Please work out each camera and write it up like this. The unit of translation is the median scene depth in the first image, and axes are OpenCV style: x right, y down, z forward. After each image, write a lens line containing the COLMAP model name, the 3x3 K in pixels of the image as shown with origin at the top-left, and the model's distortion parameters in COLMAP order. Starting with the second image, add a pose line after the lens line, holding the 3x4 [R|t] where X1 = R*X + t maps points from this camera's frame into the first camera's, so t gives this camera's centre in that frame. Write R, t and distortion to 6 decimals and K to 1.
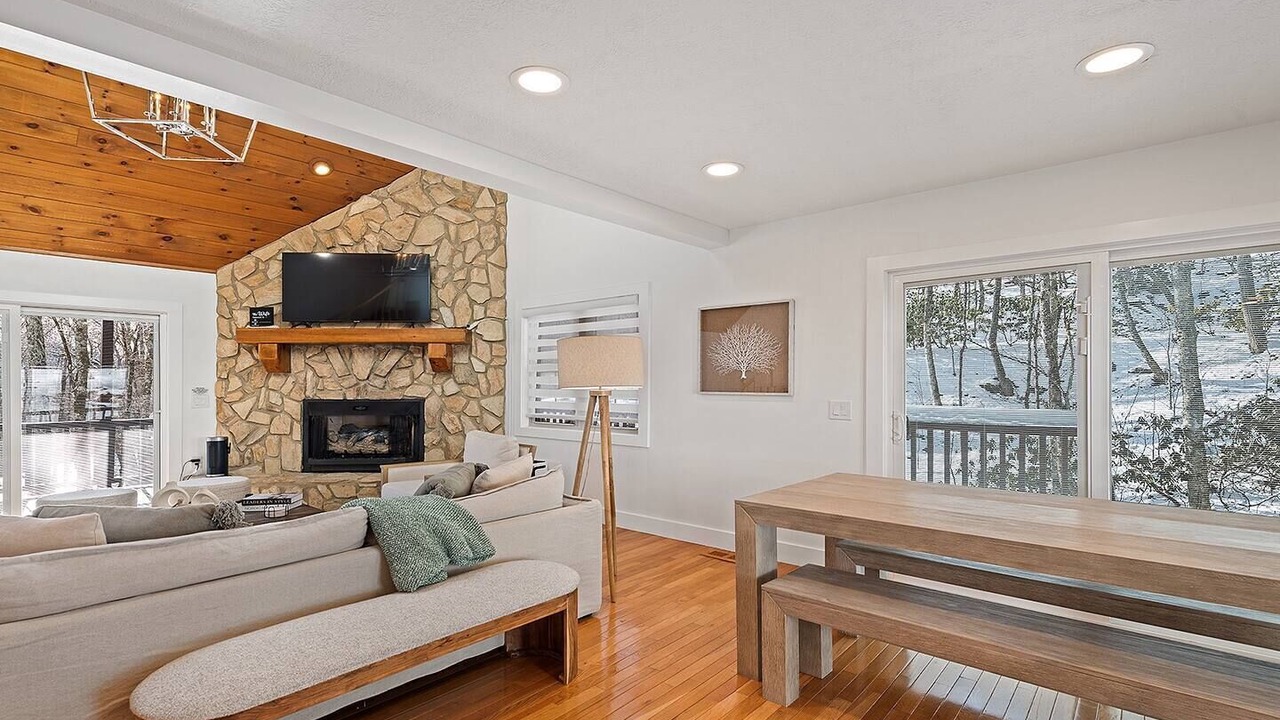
lens RADIAL K [[590.4, 0, 635.5], [0, 590.4, 380.7], [0, 0, 1]] dist [-0.004107, -0.000799]
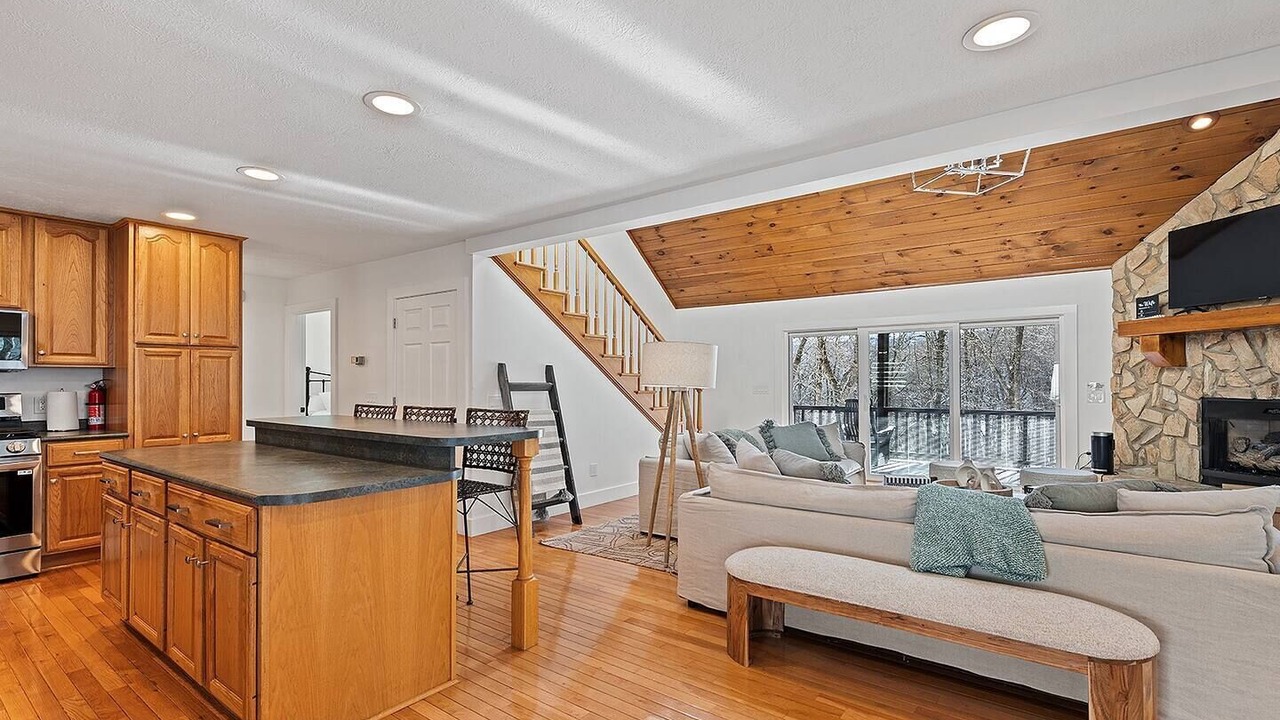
lens RADIAL K [[590.4, 0, 642.7], [0, 590.4, 372.4], [0, 0, 1]] dist [-0.004107, -0.000799]
pose [[0.059713, -0.013987, -0.998118, 0.234472], [0.008702, 0.999871, -0.013491, -0.000007], [0.998178, -0.007880, 0.059827, 0.148290]]
